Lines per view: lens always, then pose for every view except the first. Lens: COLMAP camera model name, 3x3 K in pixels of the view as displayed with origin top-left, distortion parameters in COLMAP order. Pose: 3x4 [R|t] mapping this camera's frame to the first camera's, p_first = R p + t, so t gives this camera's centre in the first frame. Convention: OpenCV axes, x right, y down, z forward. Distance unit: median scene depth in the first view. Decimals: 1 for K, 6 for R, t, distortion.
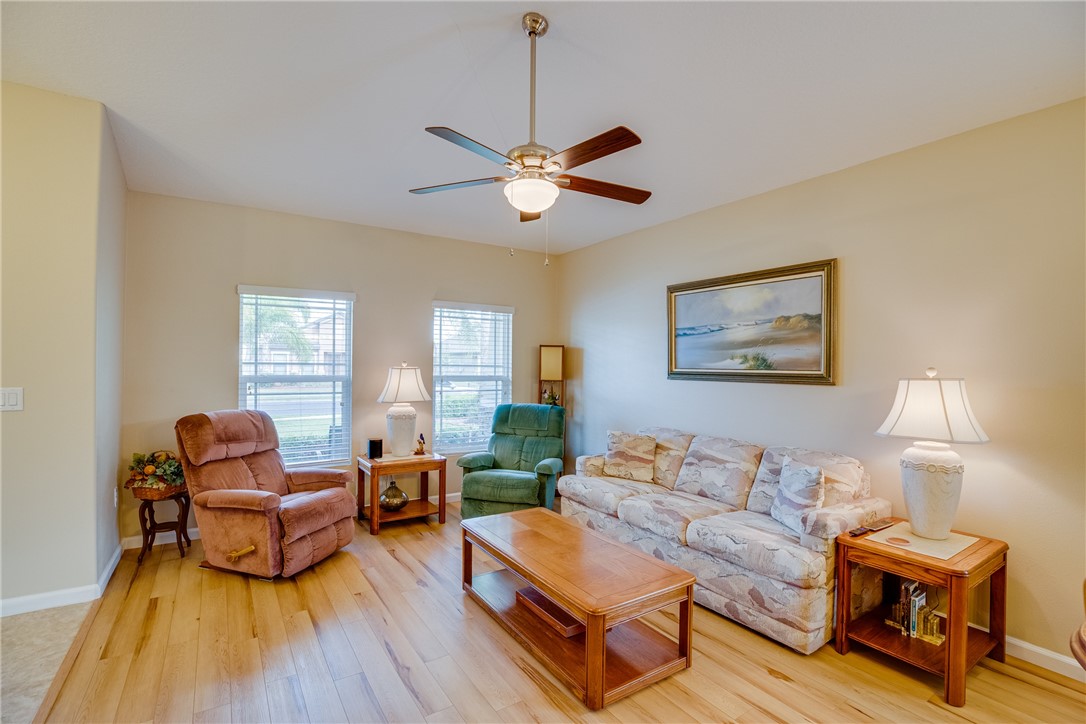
lens RADIAL K [[498.6, 0, 545.3], [0, 498.6, 364.0], [0, 0, 1]] dist [-0.046778, 0.014010]
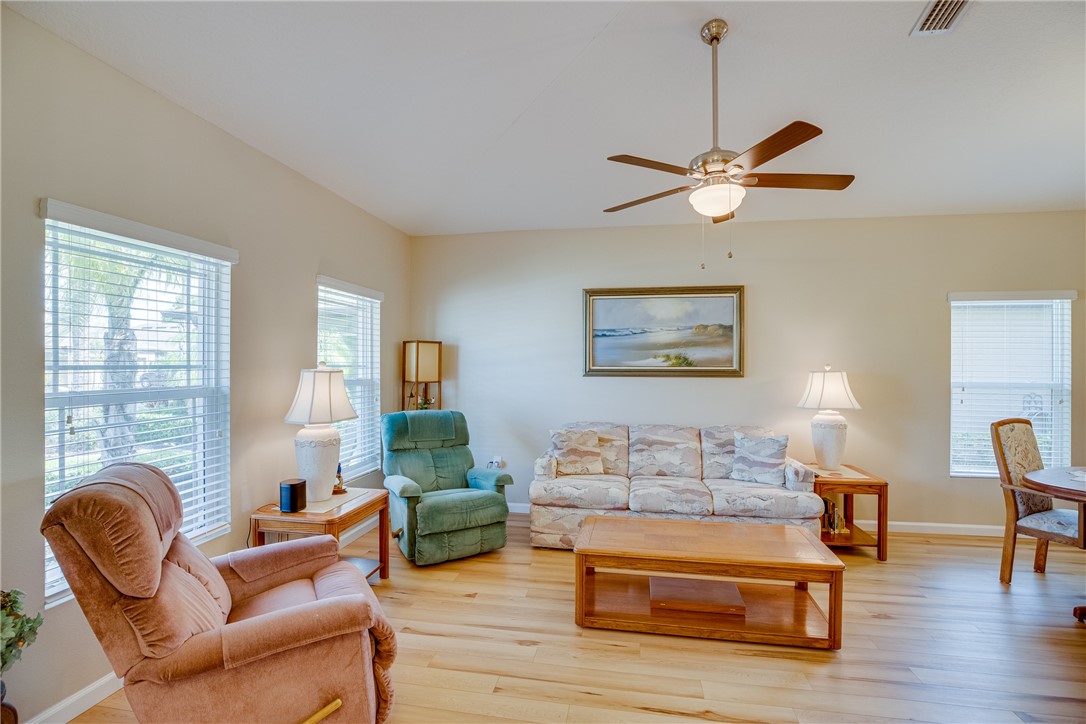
lens RADIAL K [[498.6, 0, 545.3], [0, 498.6, 364.0], [0, 0, 1]] dist [-0.046778, 0.014010]
pose [[0.689608, -0.012430, 0.724076, -0.679516], [0.003941, 0.999902, 0.013411, -0.012604], [-0.724172, -0.006394, 0.689590, 0.371749]]
